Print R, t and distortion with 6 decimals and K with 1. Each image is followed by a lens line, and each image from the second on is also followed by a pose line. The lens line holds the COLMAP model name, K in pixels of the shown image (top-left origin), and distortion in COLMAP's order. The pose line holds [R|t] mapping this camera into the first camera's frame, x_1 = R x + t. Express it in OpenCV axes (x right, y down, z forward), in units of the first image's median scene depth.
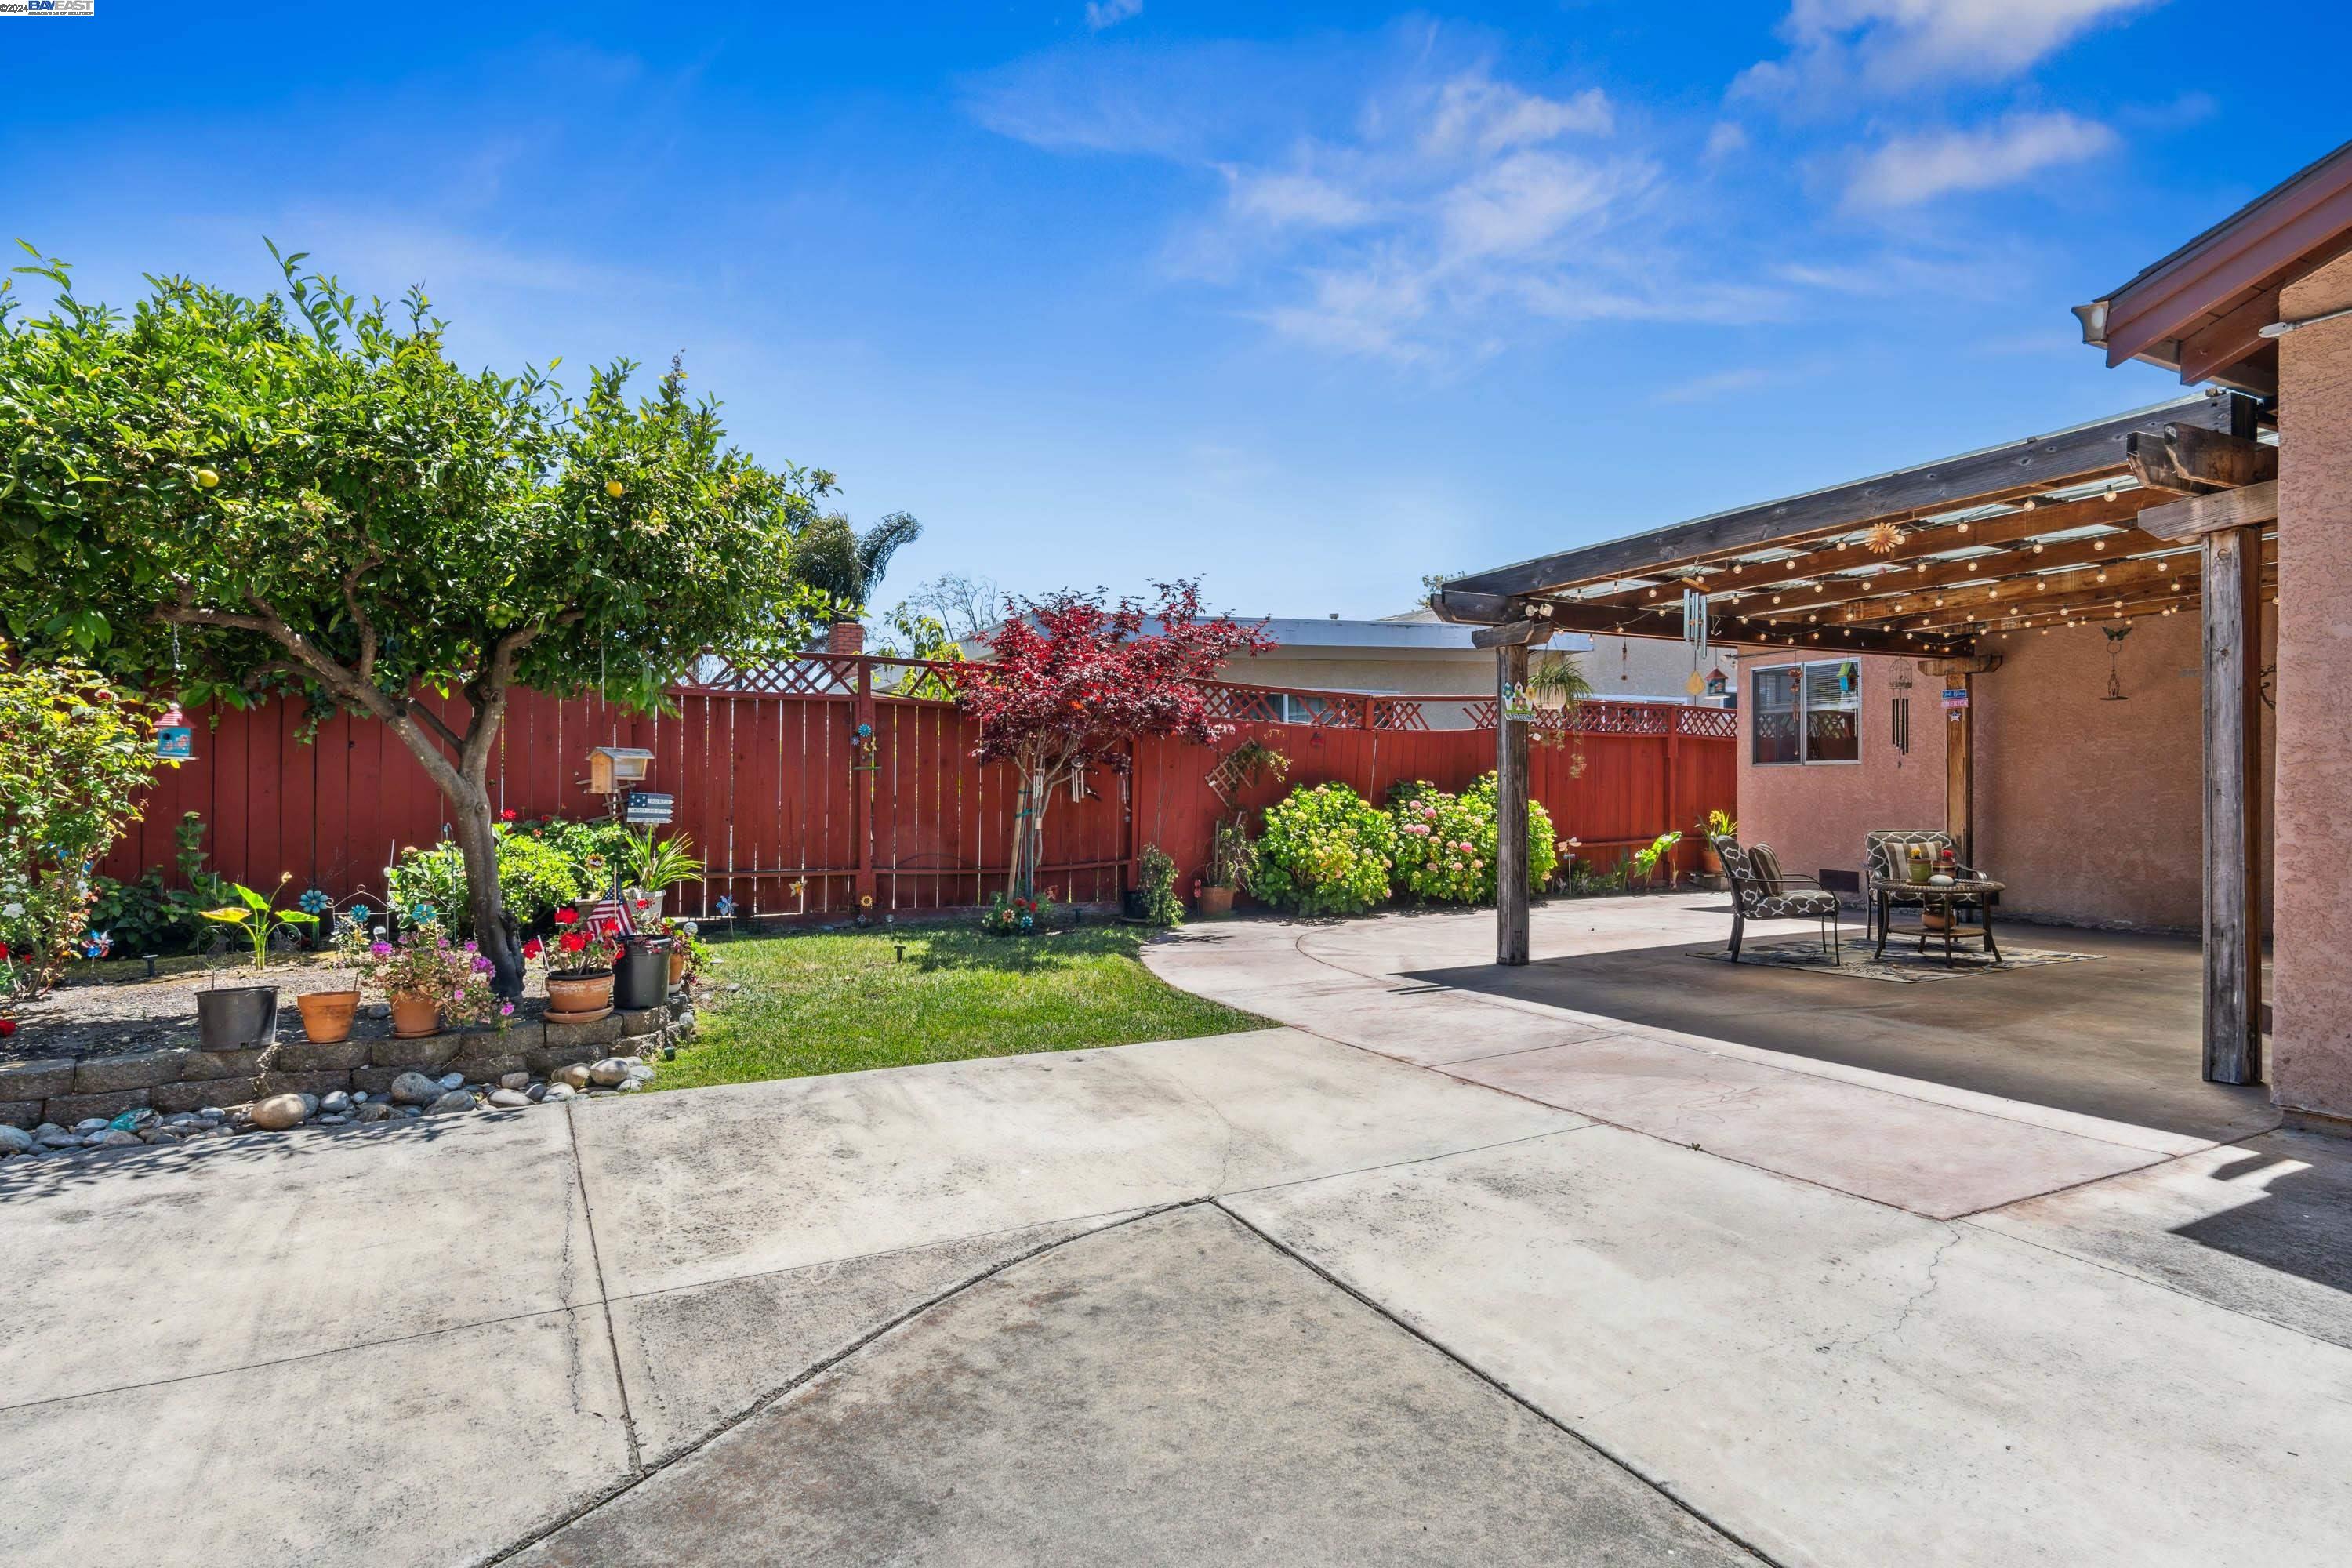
lens RADIAL K [[1219.5, 0, 1172.4], [0, 1219.5, 777.8], [0, 0, 1]] dist [-0.000827, -0.000126]
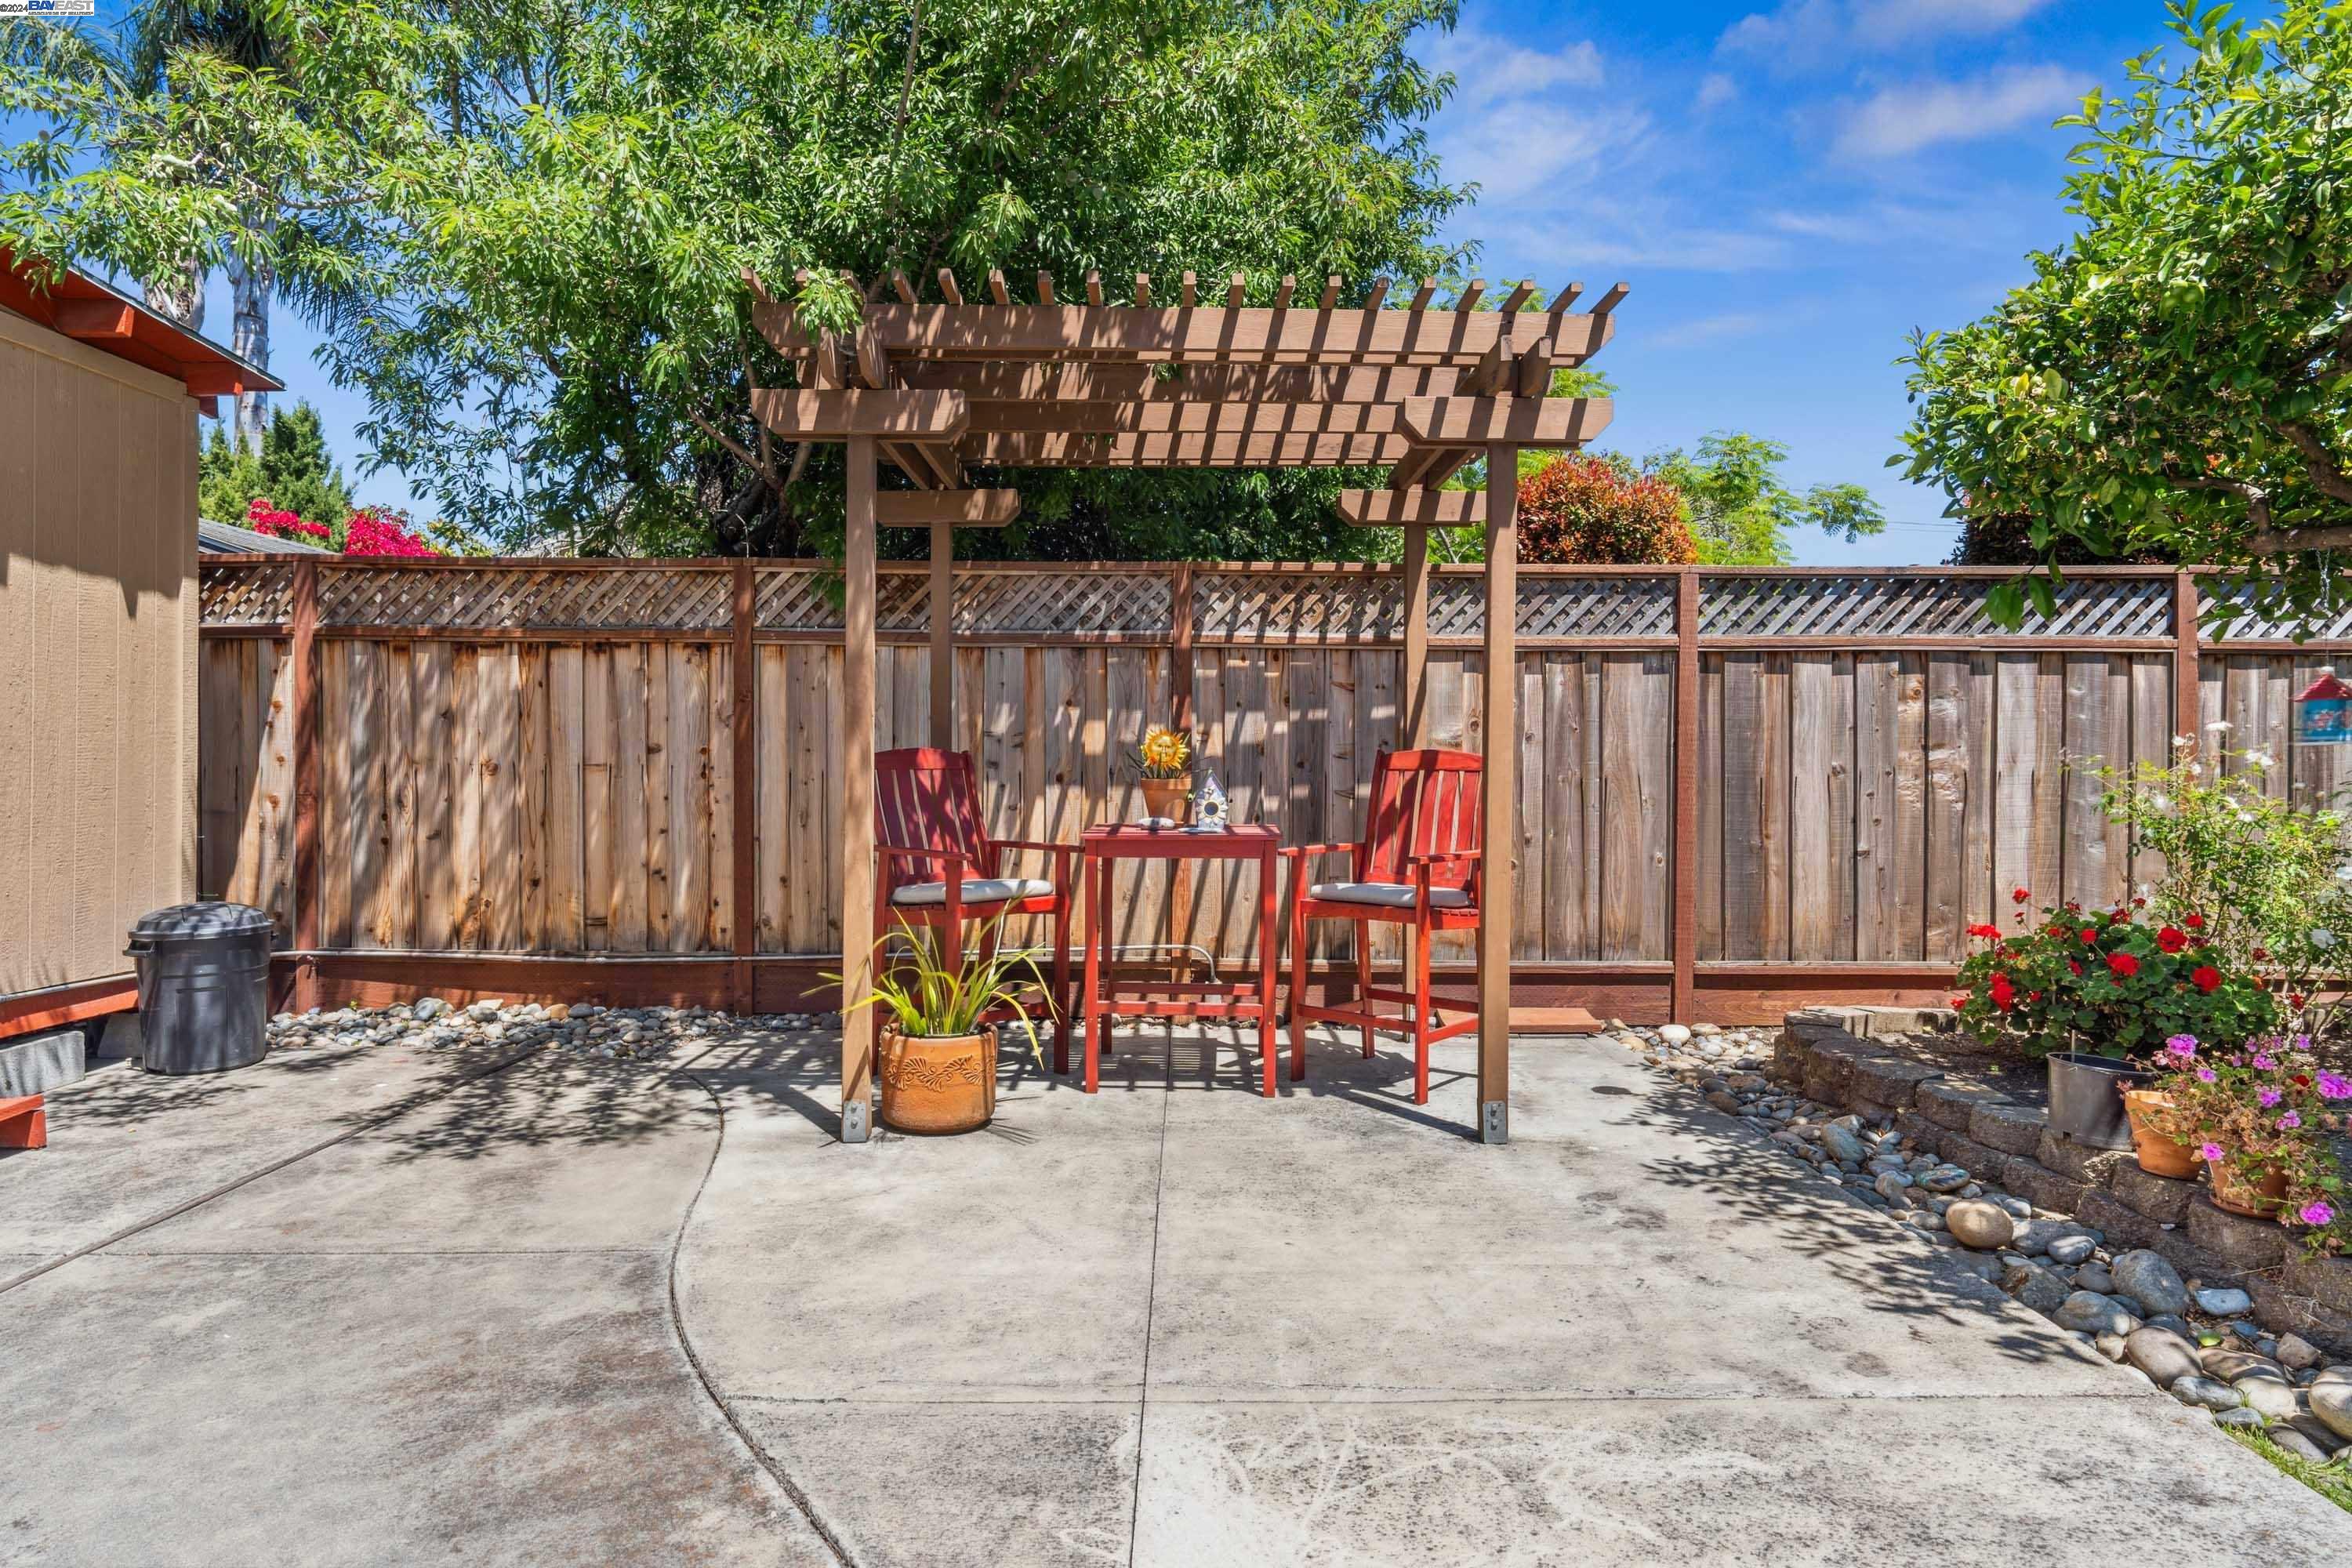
lens RADIAL K [[1370.4, 0, 1176.0], [0, 1370.4, 780.8], [0, 0, 1]] dist [-0.014011, 0.001774]
pose [[-0.475062, 0.004780, -0.879939, 0.300111], [0.001024, 0.999988, 0.004880, 0.000659], [0.879952, 0.001417, -0.475061, 1.276130]]
